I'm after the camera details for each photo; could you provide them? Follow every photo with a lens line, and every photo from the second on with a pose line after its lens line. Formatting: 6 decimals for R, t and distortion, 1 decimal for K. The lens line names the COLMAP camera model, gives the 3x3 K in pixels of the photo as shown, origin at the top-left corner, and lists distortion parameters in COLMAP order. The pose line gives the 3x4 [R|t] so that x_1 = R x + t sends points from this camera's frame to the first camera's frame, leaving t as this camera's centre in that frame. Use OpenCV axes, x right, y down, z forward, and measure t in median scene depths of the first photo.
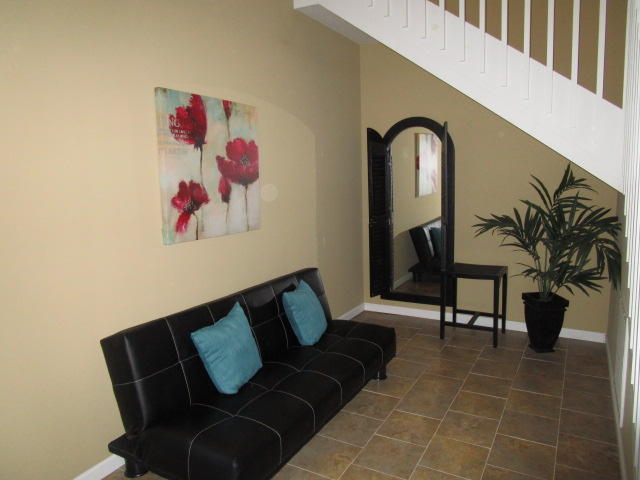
lens RADIAL K [[464.0, 0, 320.0], [0, 464.0, 240.0], [0, 0, 1]] dist [0.002556, -0.000113]
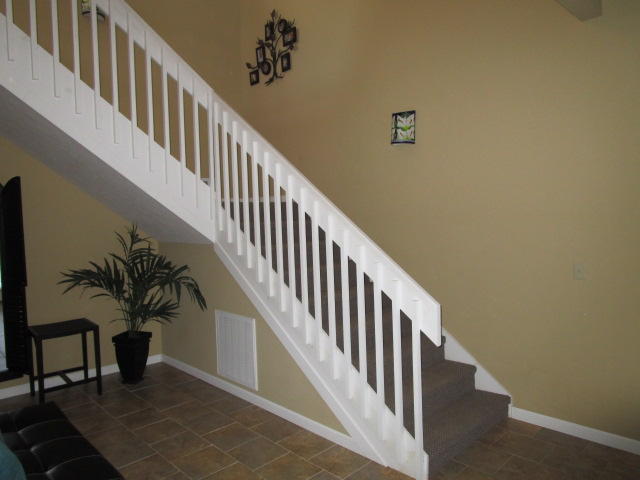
lens RADIAL K [[464.0, 0, 320.0], [0, 464.0, 240.0], [0, 0, 1]] dist [0.002556, -0.000113]
pose [[0.292023, -0.031483, 0.955893, -0.479022], [0.151091, 0.988426, -0.013603, -0.025098], [-0.944401, 0.148399, 0.293400, 0.177506]]
